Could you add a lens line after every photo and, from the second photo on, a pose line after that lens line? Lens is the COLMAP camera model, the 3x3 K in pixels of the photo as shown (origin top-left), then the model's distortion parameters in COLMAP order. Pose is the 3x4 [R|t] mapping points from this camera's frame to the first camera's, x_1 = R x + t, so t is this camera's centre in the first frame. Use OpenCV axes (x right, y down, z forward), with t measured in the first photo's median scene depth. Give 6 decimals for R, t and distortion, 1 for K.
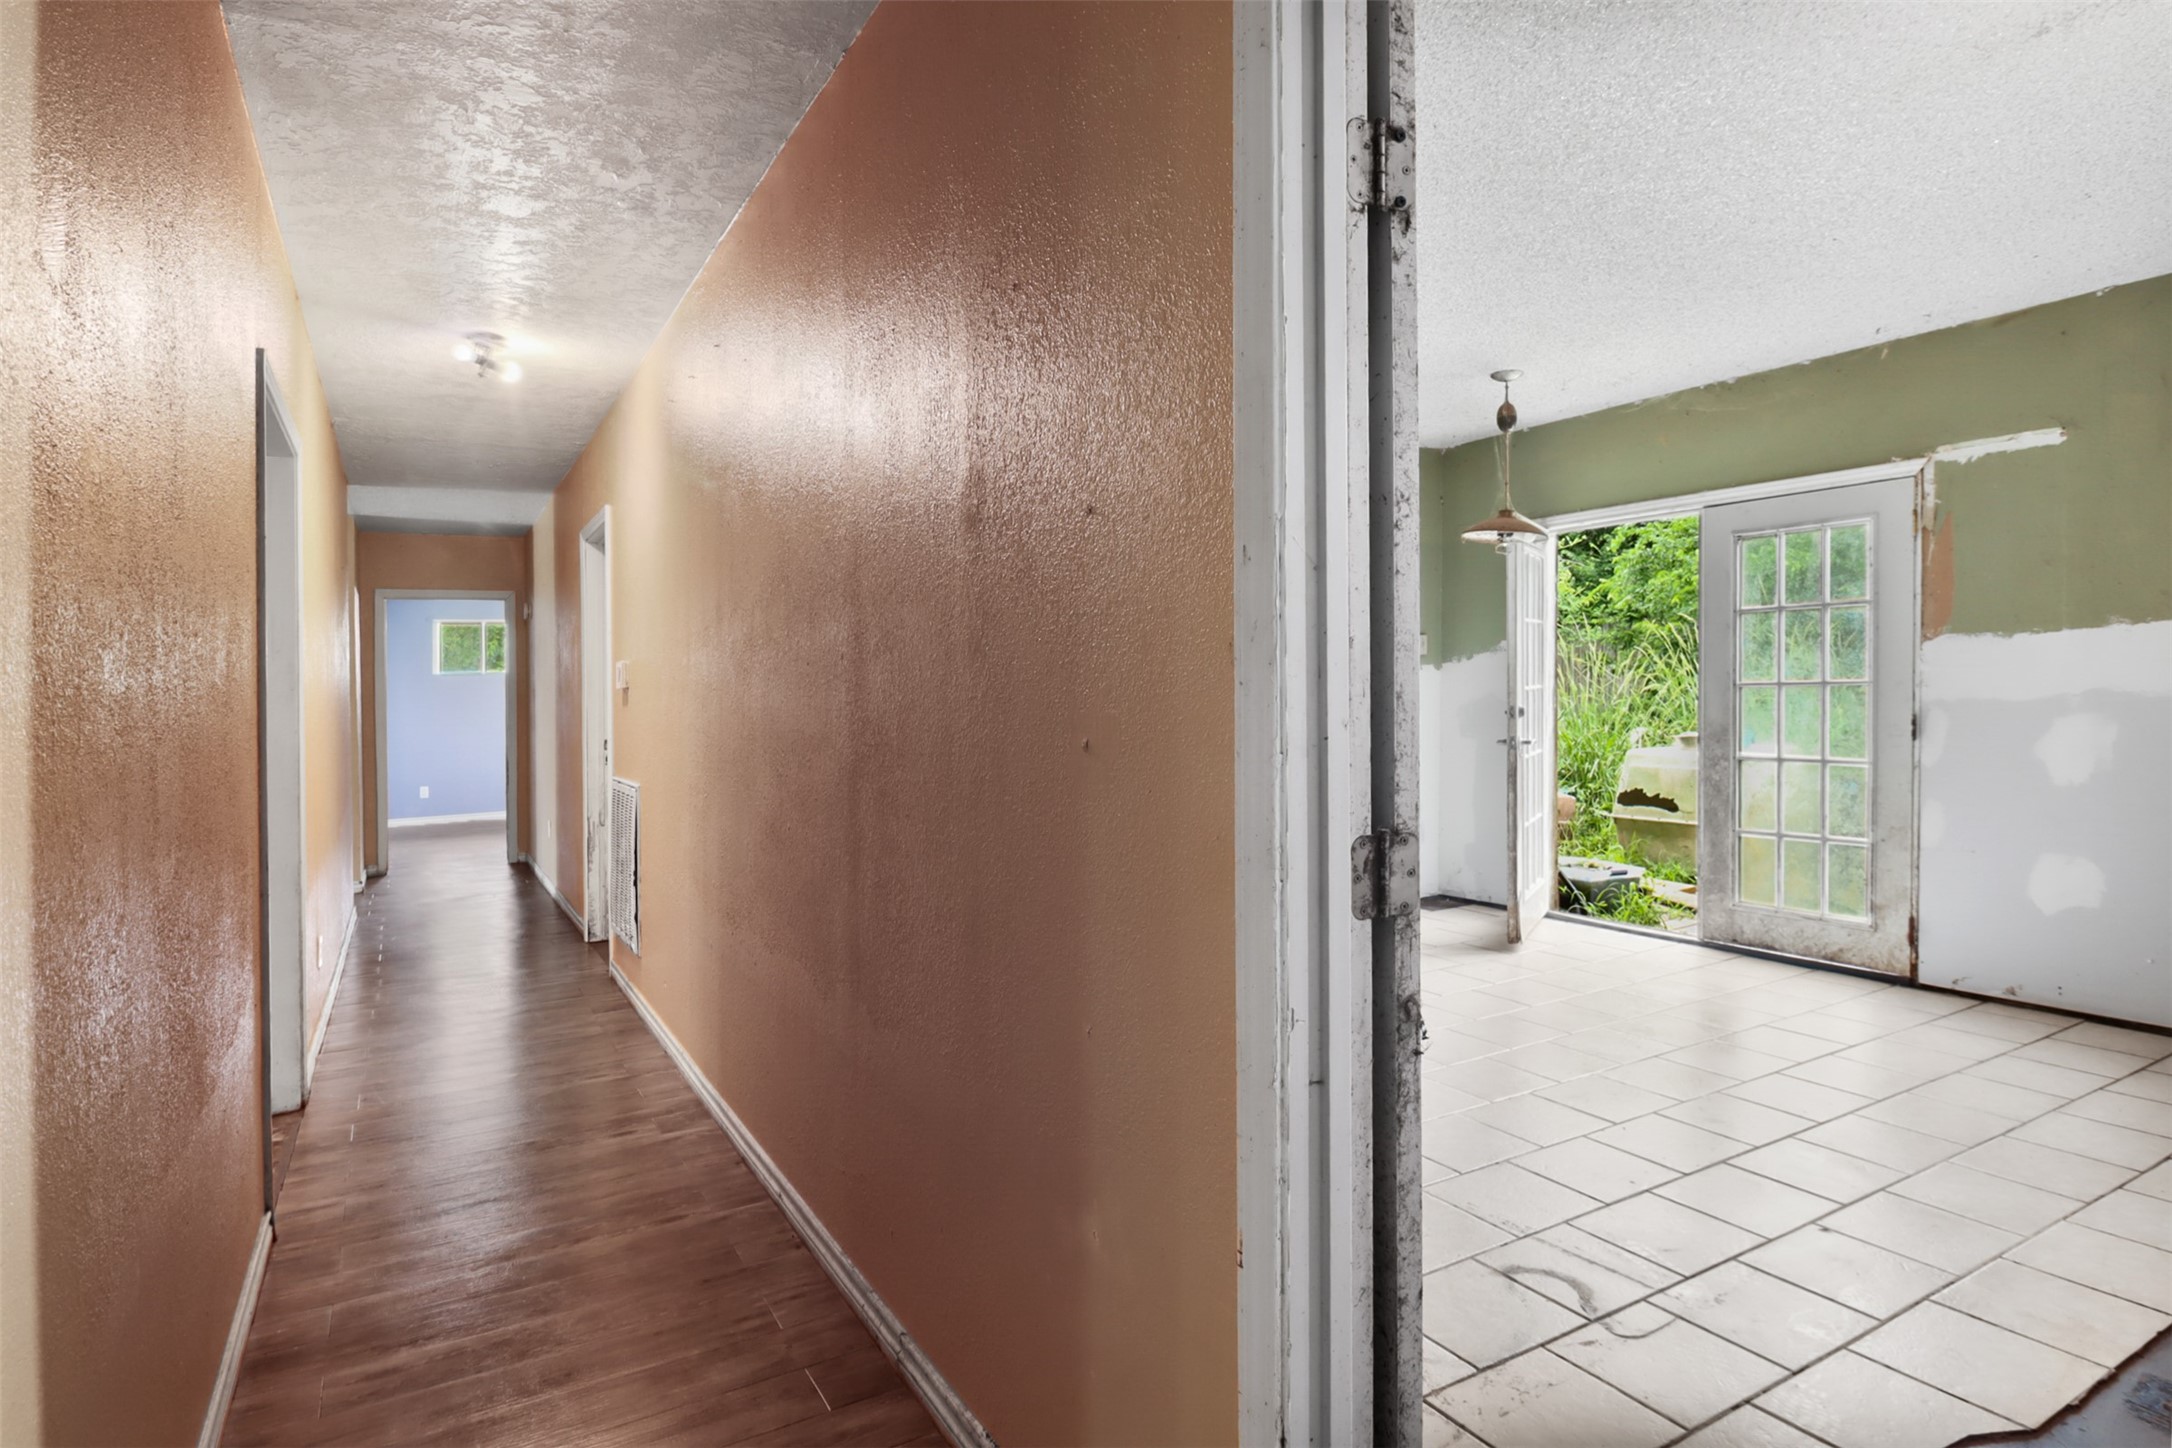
lens RADIAL K [[1180.1, 0, 1091.7], [0, 1180.1, 725.0], [0, 0, 1]] dist [-0.005448, -0.003194]
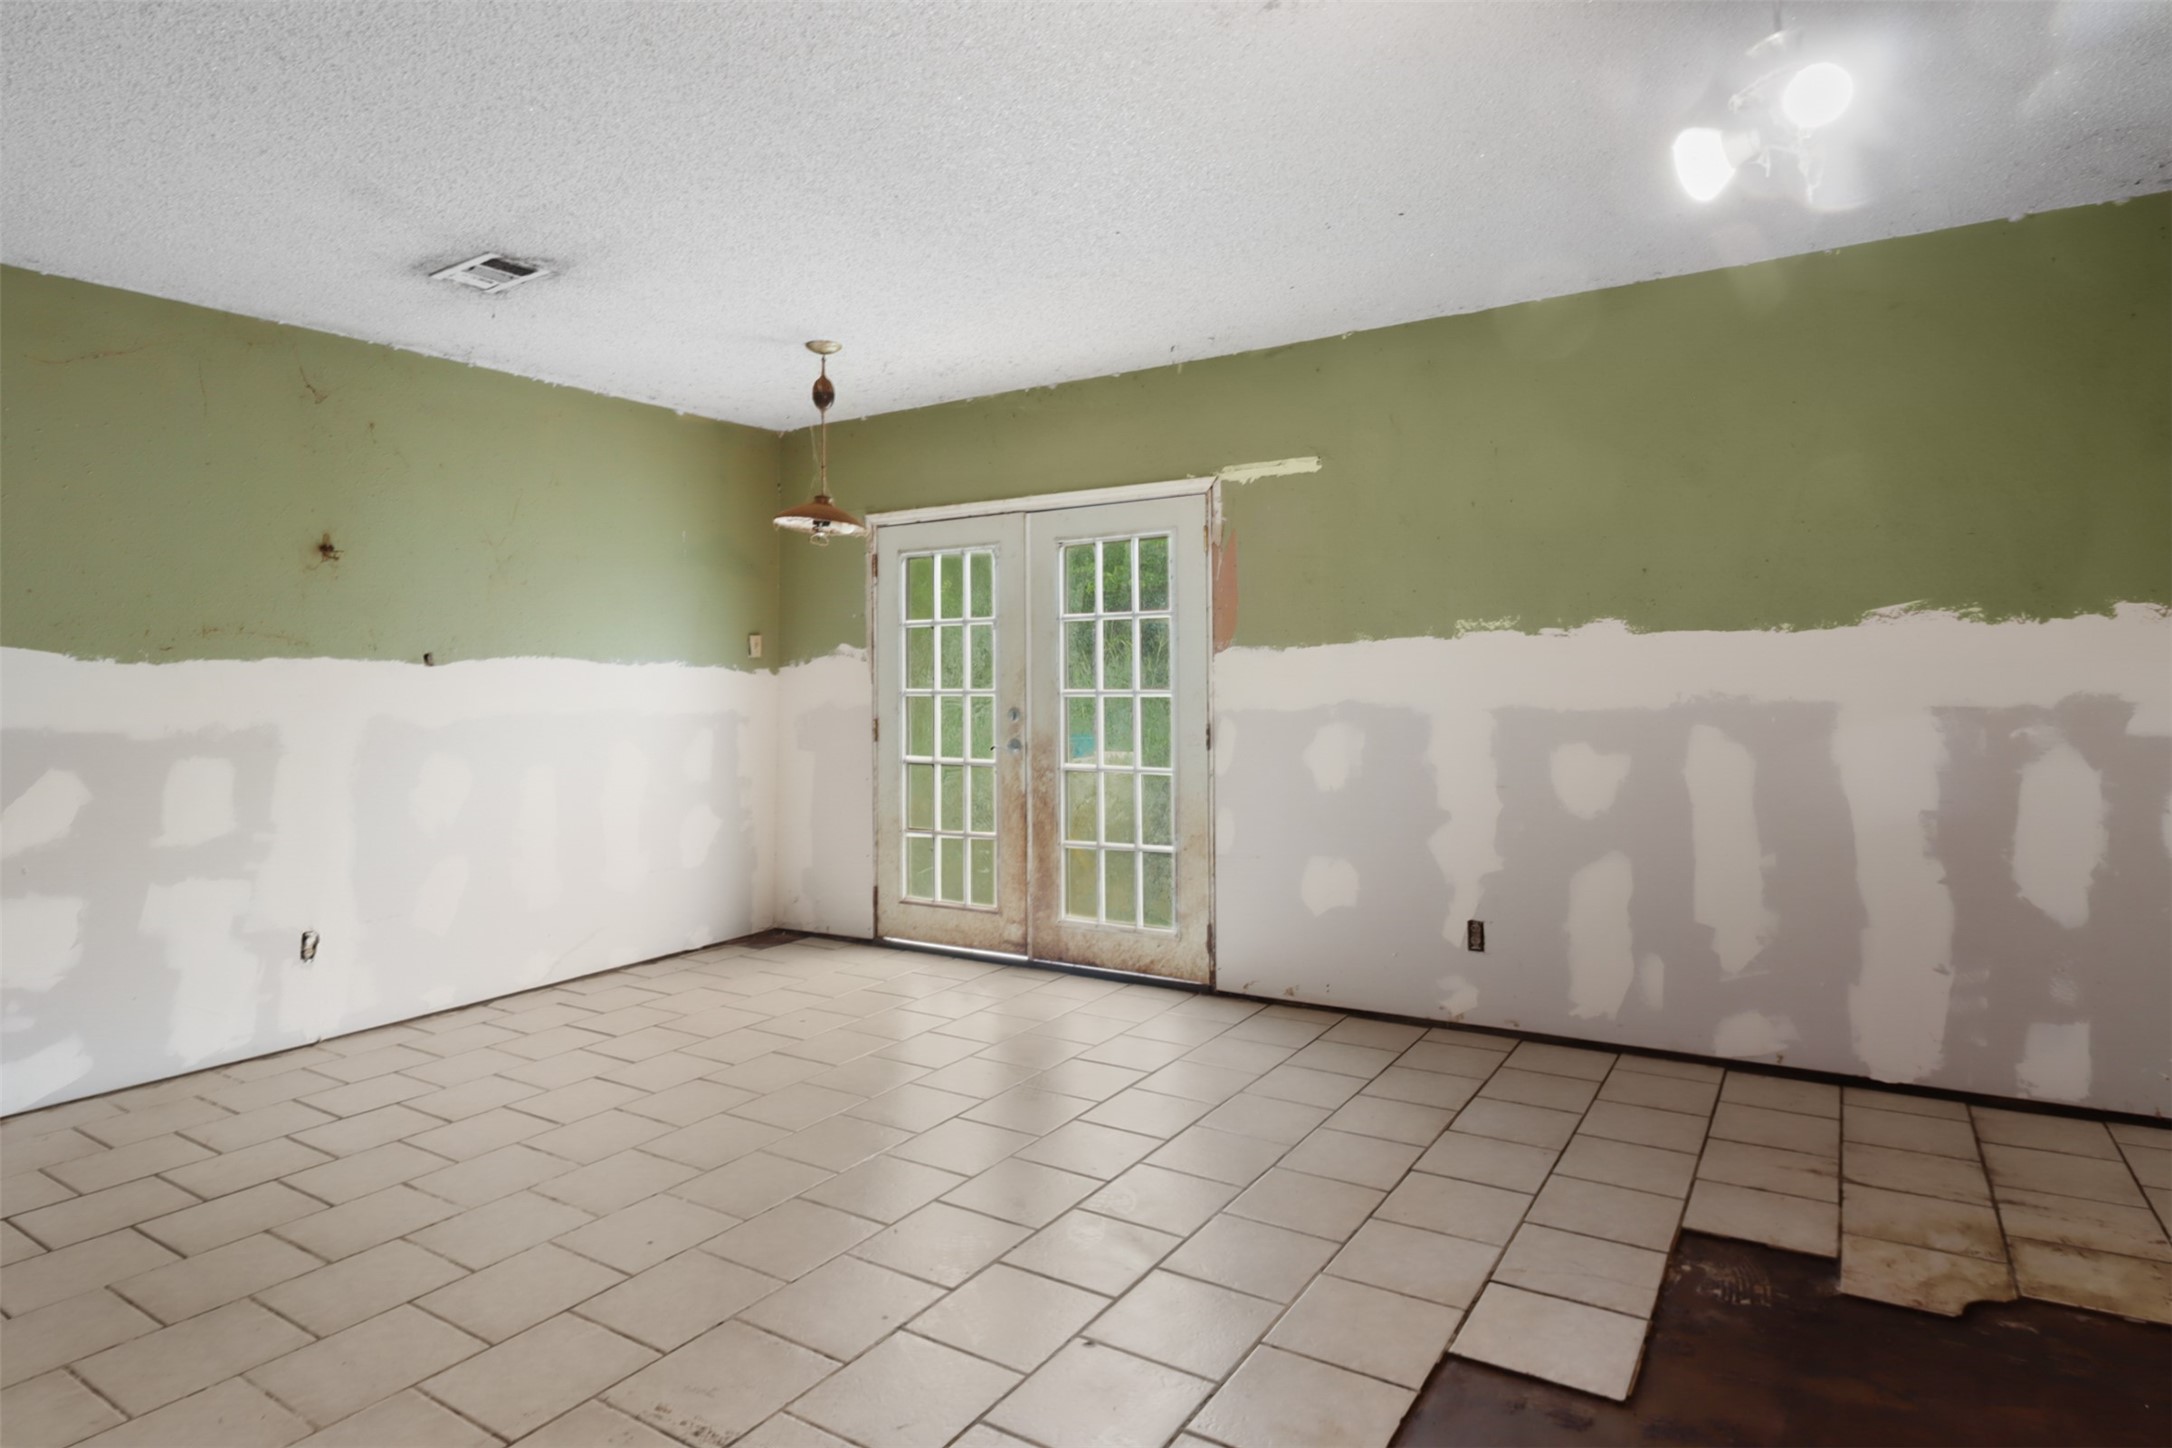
lens RADIAL K [[1193.3, 0, 1082.1], [0, 1193.3, 656.6], [0, 0, 1]] dist [0.040495, -0.000245]
pose [[0.890540, 0.022107, 0.454367, 0.127597], [0.006303, 0.998123, -0.060917, -0.004968], [-0.454861, 0.057113, 0.888729, 0.122069]]
